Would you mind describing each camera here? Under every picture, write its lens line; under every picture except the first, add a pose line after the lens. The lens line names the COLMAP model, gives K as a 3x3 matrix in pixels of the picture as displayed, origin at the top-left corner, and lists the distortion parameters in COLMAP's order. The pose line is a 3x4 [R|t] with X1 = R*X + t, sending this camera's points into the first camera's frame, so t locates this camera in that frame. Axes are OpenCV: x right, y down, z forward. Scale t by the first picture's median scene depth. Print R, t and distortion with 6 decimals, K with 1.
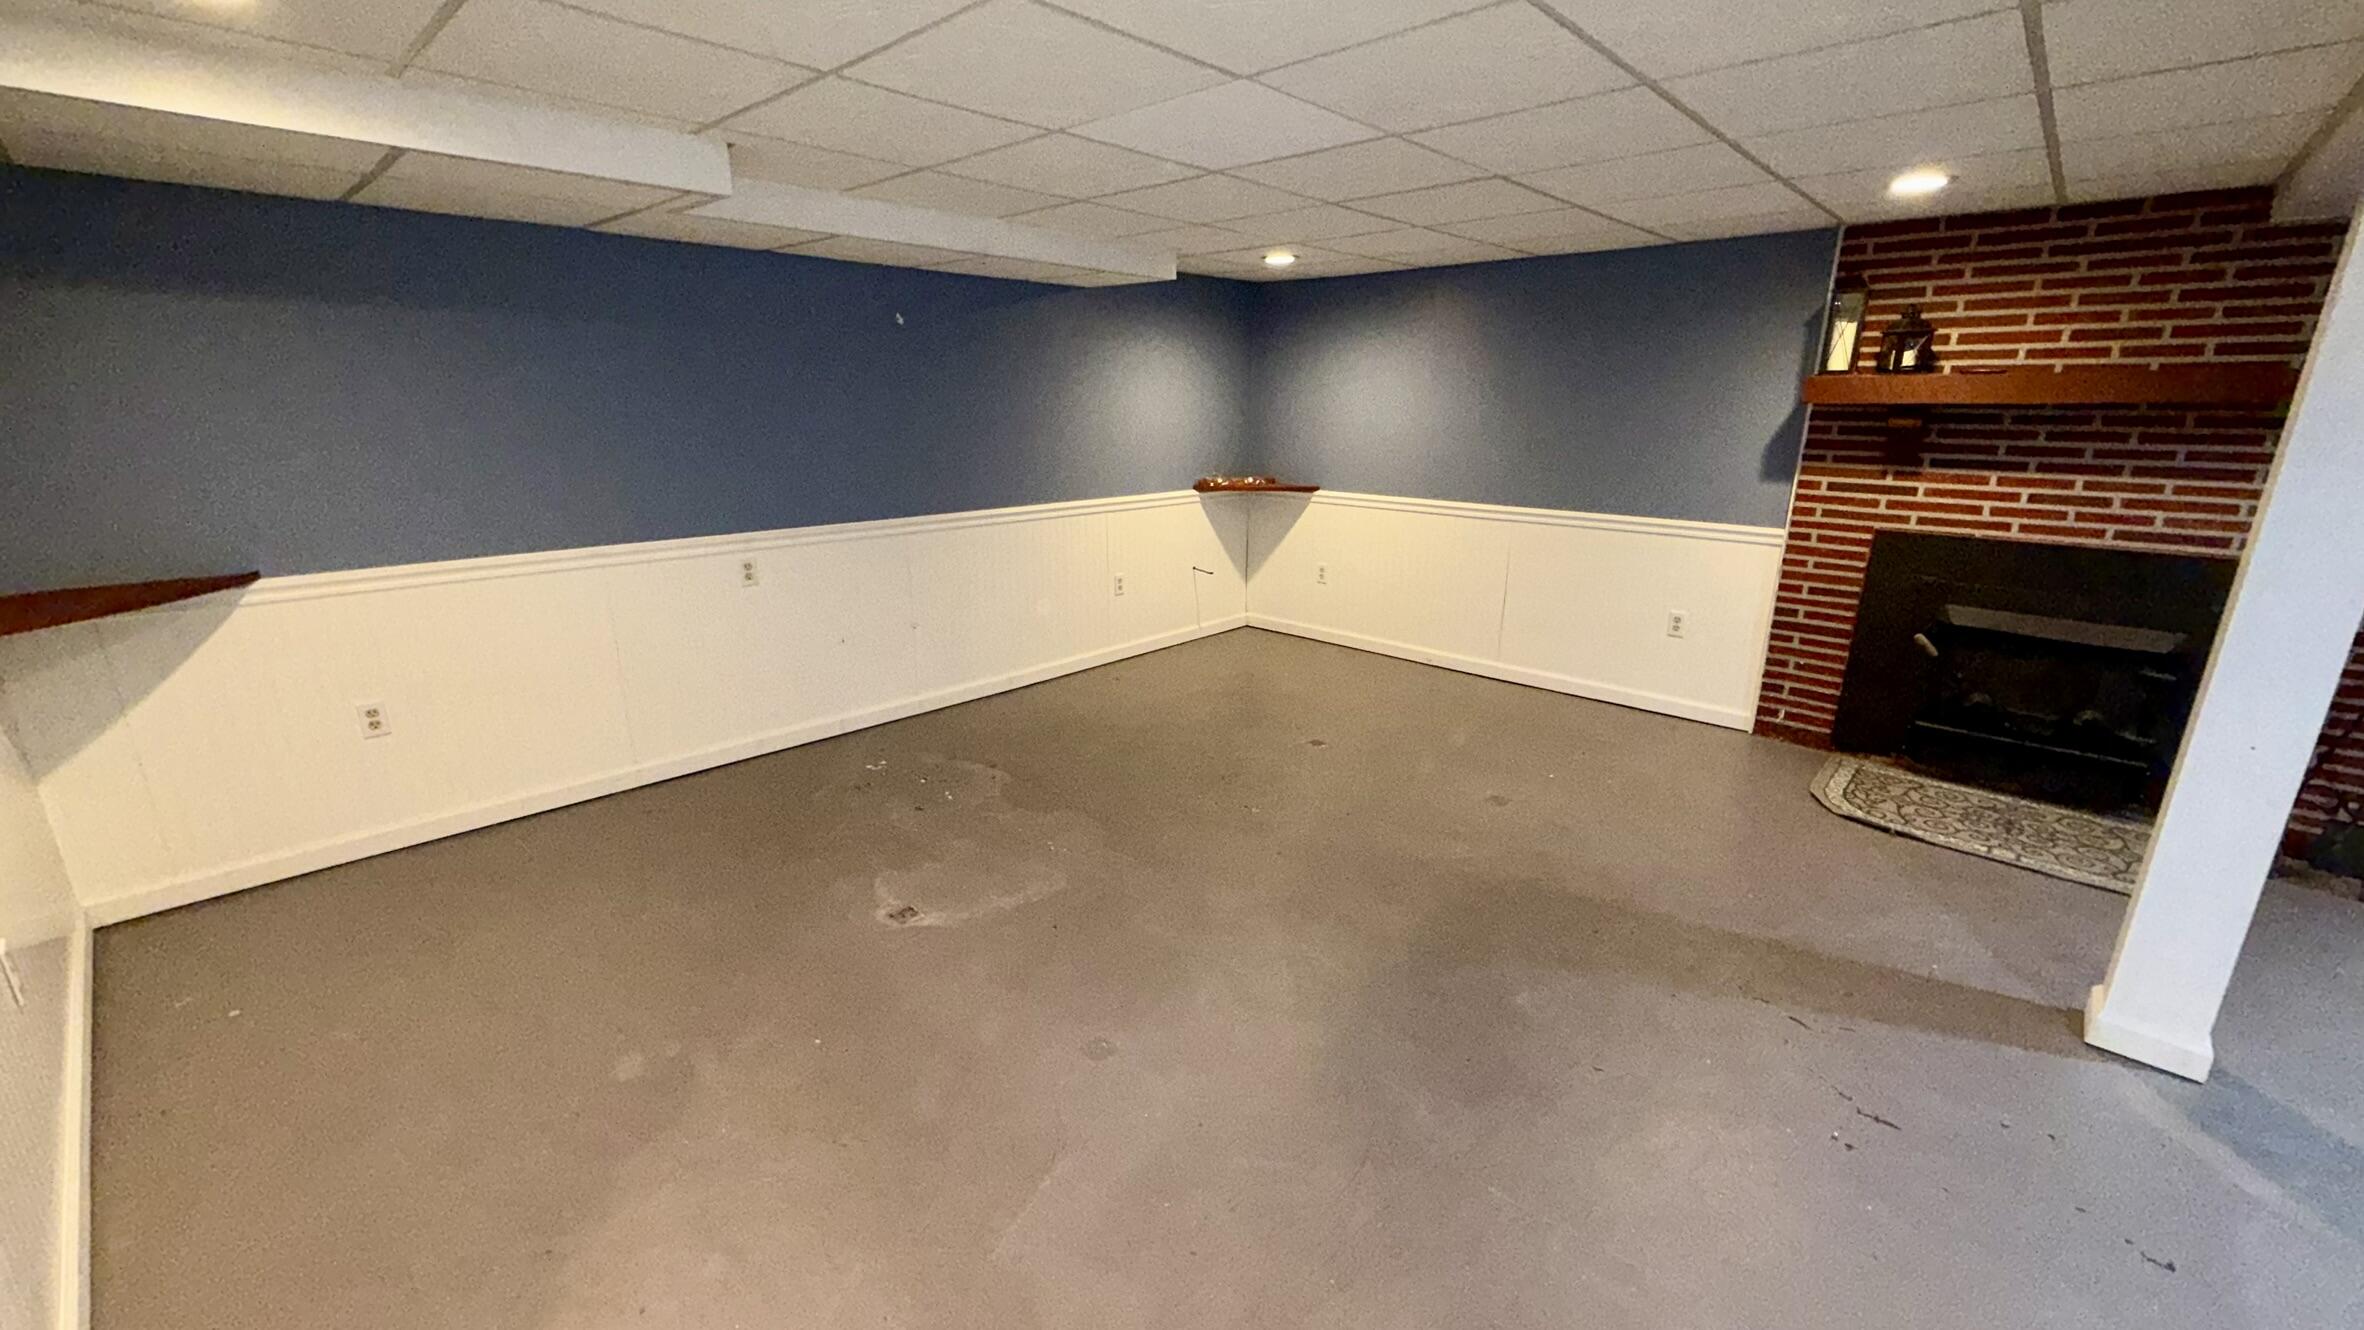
lens RADIAL K [[930.8, 0, 1182.0], [0, 930.8, 665.0], [0, 0, 1]] dist [-0.001916, -0.000162]
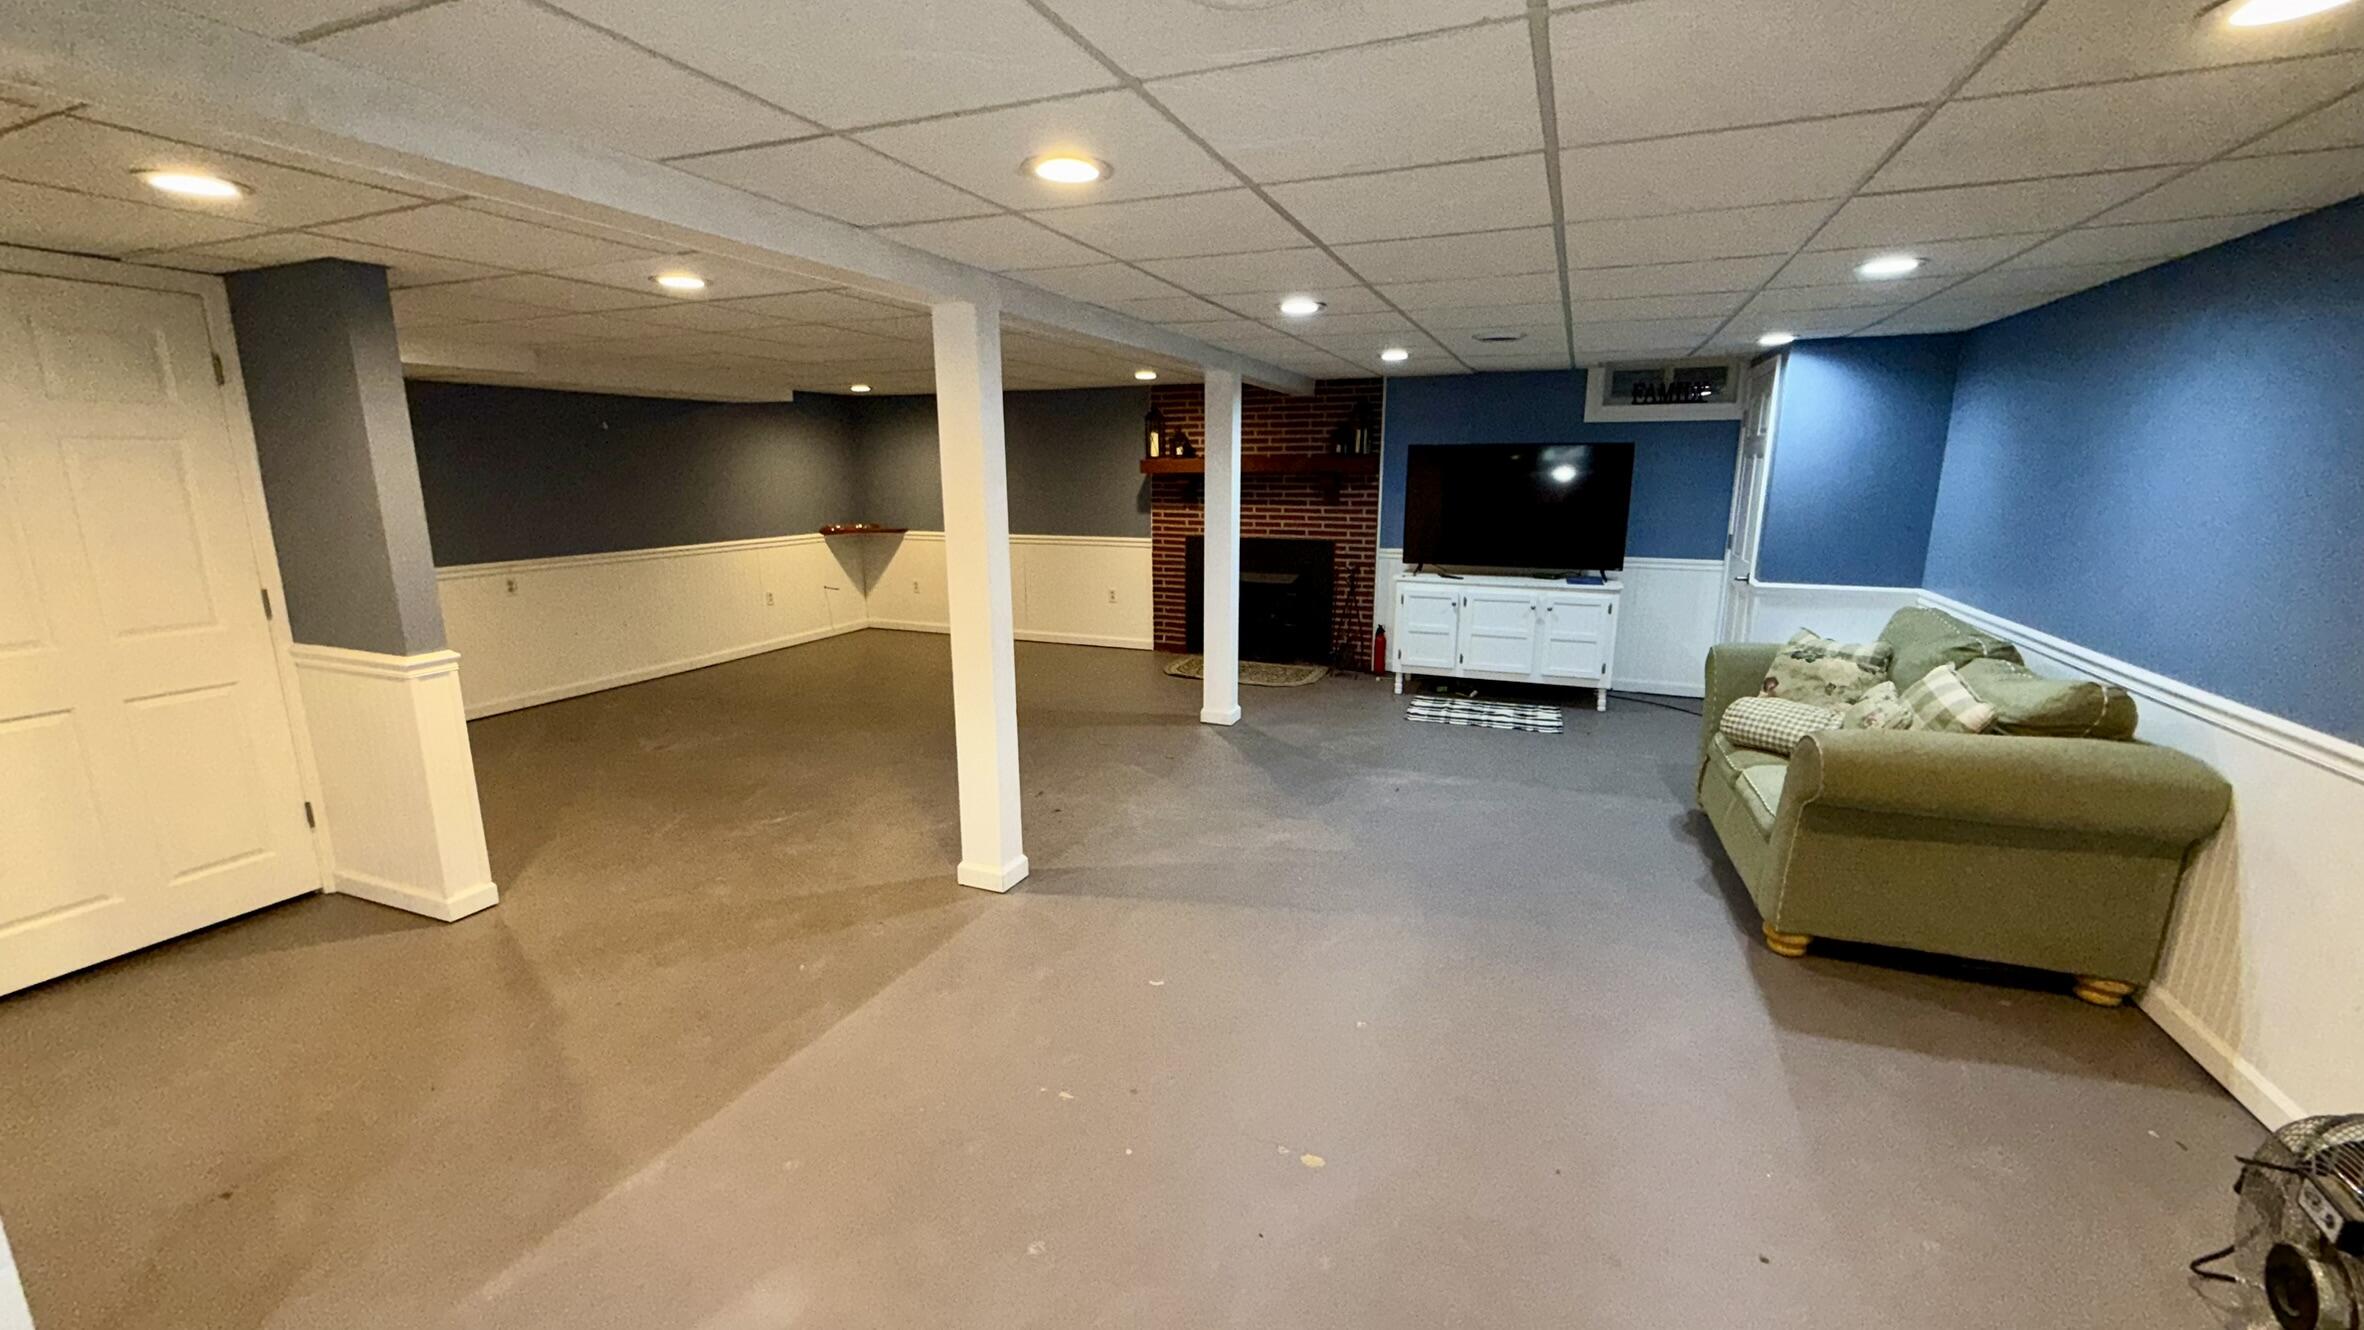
lens RADIAL K [[930.8, 0, 1182.0], [0, 930.8, 665.0], [0, 0, 1]] dist [-0.001916, -0.000162]
pose [[0.935551, -0.081263, 0.343716, 0.035047], [0.103598, 0.993504, -0.047092, 0.192599], [-0.337657, 0.079665, 0.937892, -0.726180]]
